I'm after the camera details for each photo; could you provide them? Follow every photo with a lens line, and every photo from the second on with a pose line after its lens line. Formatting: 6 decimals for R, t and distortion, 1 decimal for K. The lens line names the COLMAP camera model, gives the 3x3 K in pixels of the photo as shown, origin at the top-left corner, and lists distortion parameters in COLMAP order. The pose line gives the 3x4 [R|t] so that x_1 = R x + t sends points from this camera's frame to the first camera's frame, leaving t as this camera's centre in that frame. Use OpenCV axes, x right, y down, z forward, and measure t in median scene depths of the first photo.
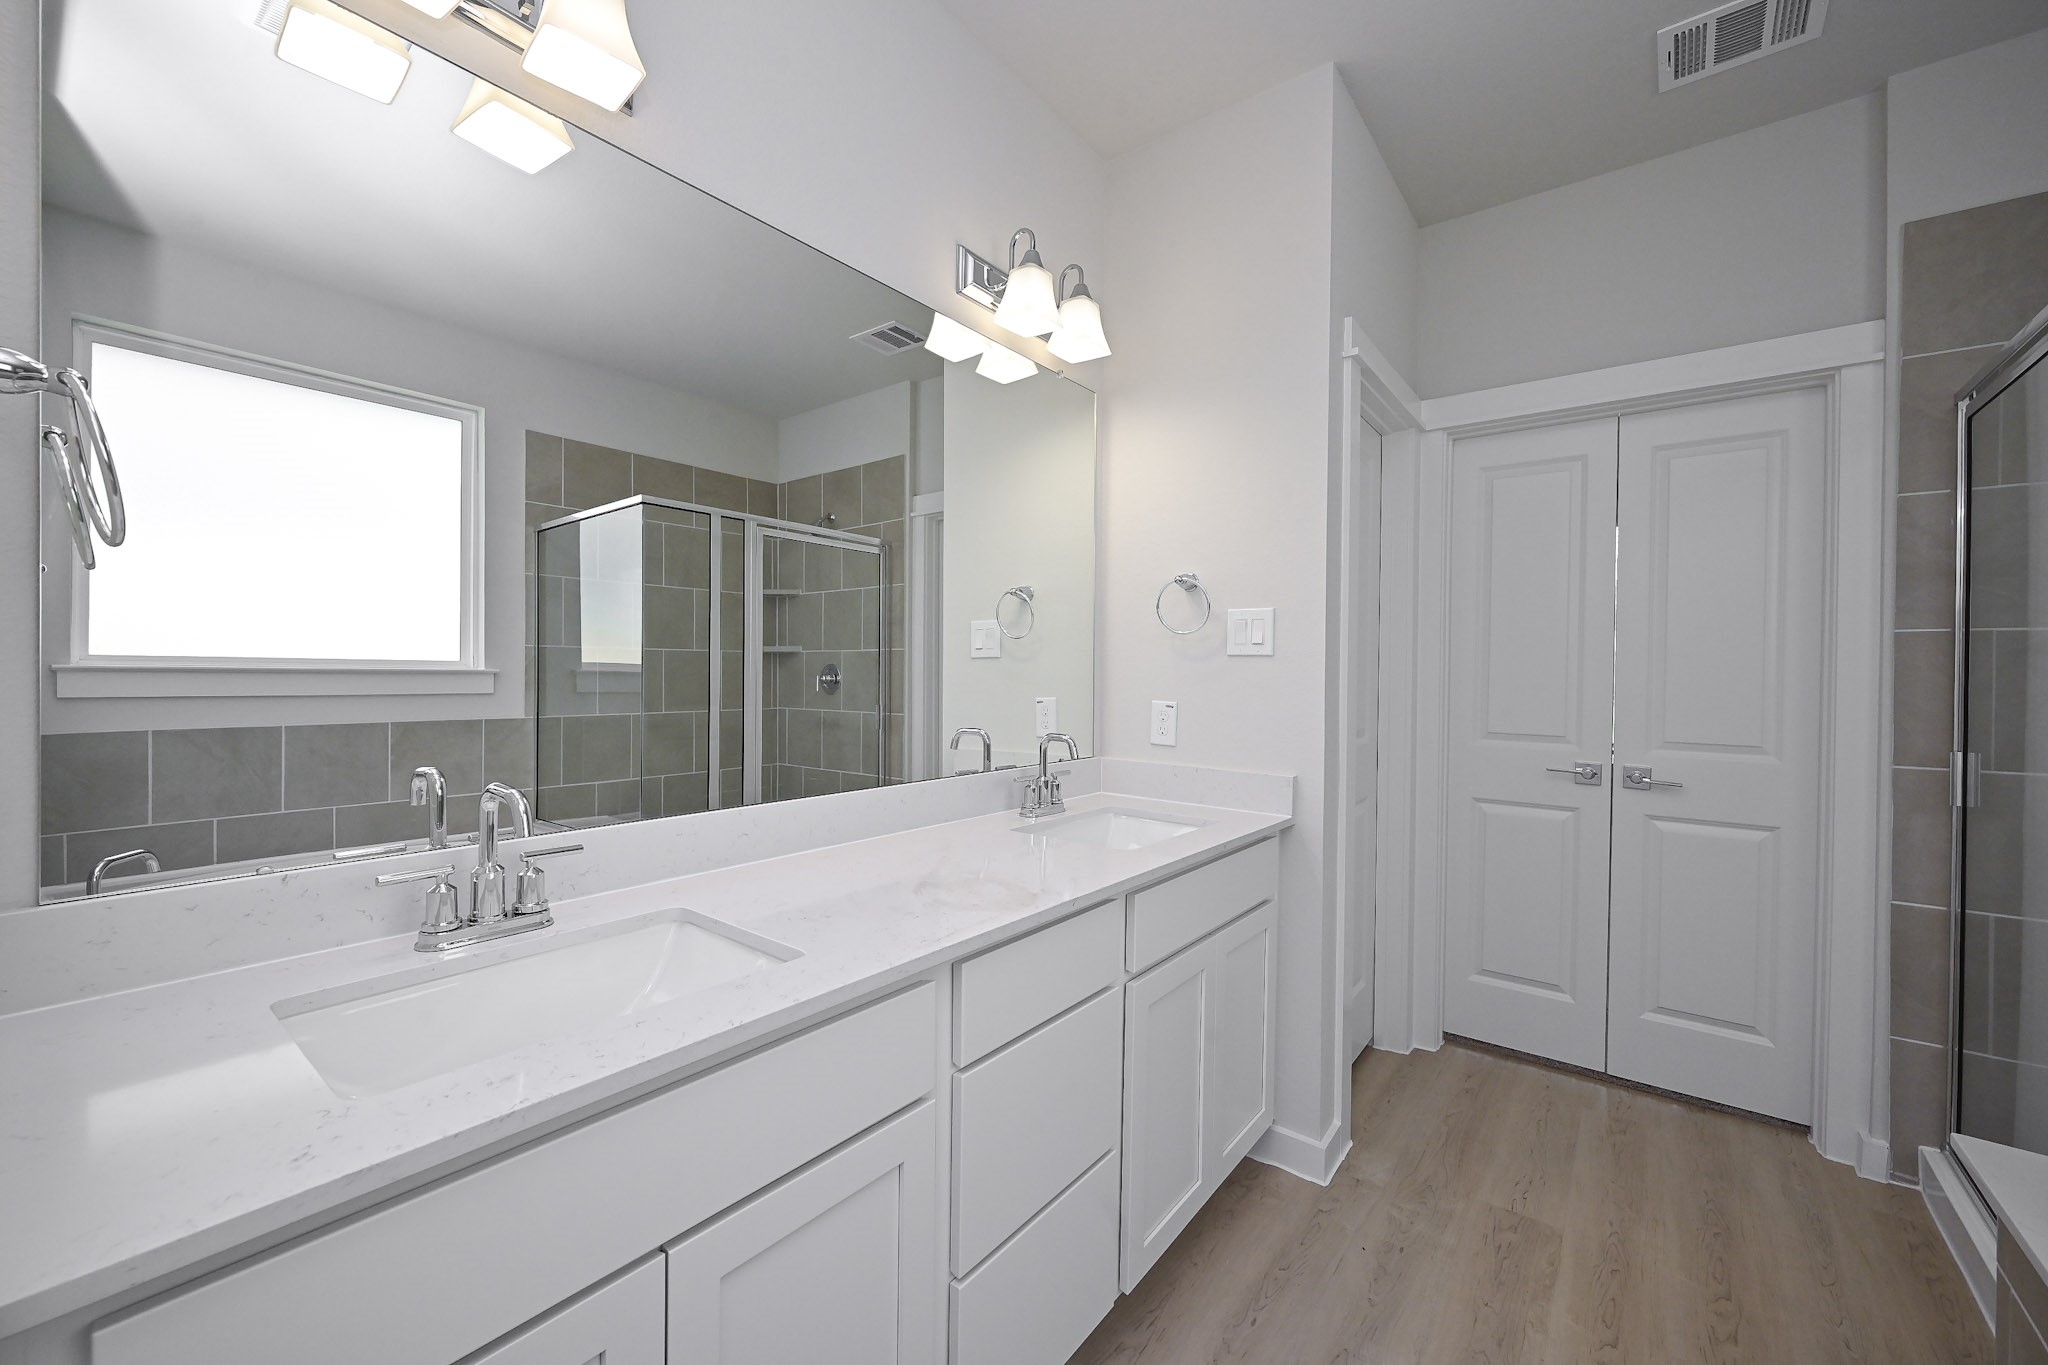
lens RADIAL K [[801.6, 0, 1034.1], [0, 801.6, 670.1], [0, 0, 1]] dist [-0.002805, 0.000826]
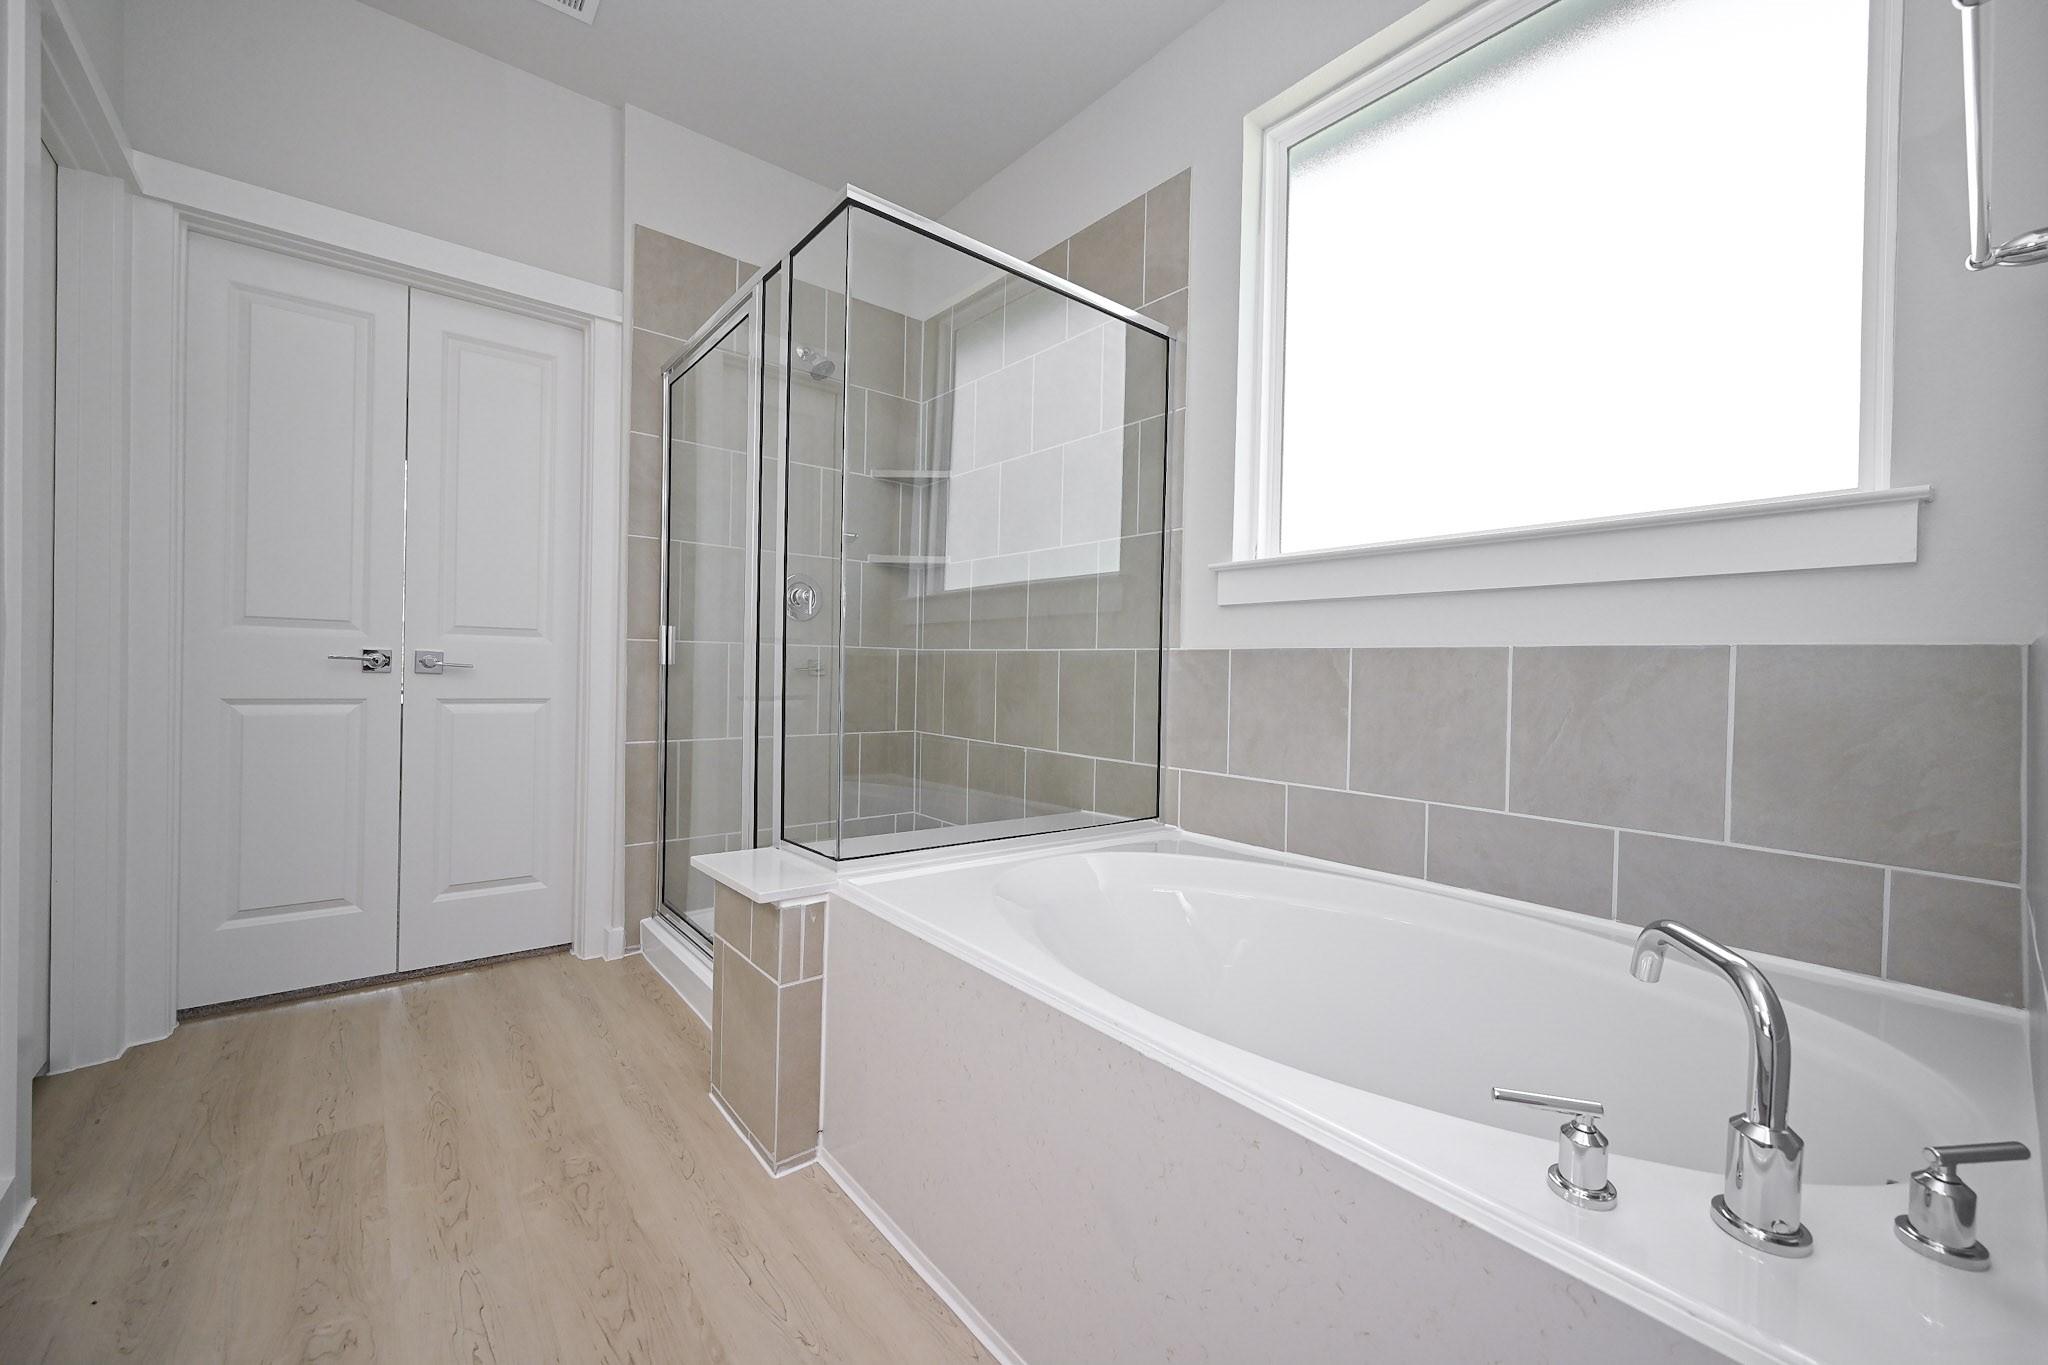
lens RADIAL K [[801.6, 0, 1027.6], [0, 801.6, 660.6], [0, 0, 1]] dist [-0.002805, 0.000826]
pose [[0.223735, -0.010301, 0.974596, -0.048450], [-0.013316, 0.999819, 0.013625, 0.126230], [-0.974559, -0.016026, 0.223557, 0.071599]]
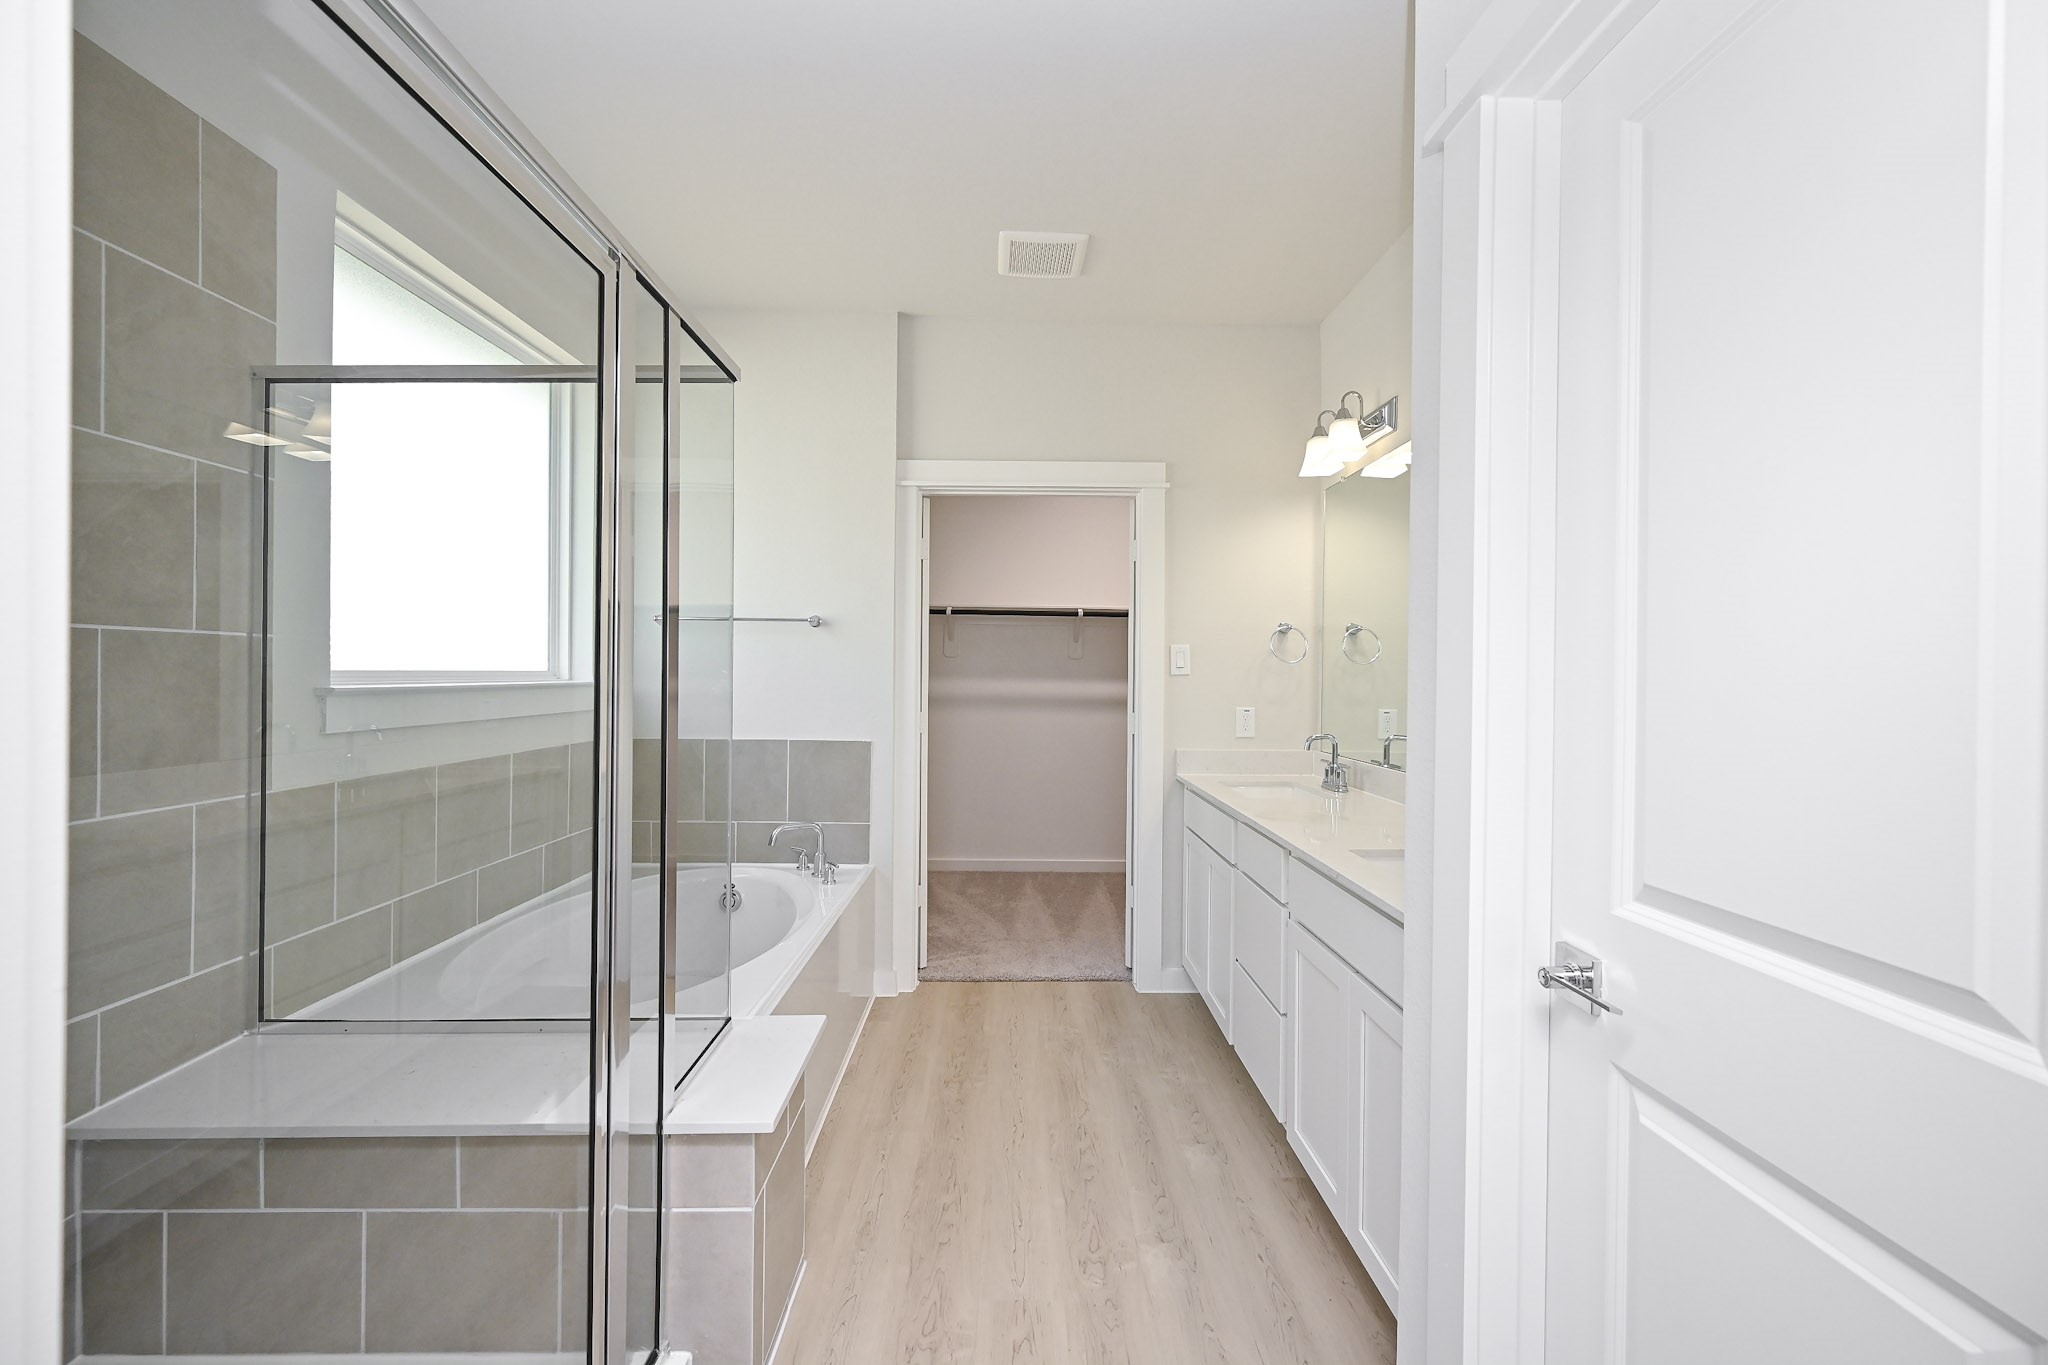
lens RADIAL K [[801.6, 0, 1032.5], [0, 801.6, 680.7], [0, 0, 1]] dist [-0.002805, 0.000826]
pose [[-0.777571, -0.018265, -0.628530, 0.896391], [-0.021135, 0.999772, -0.002908, 0.000689], [0.628440, 0.011023, -0.777780, 1.179009]]
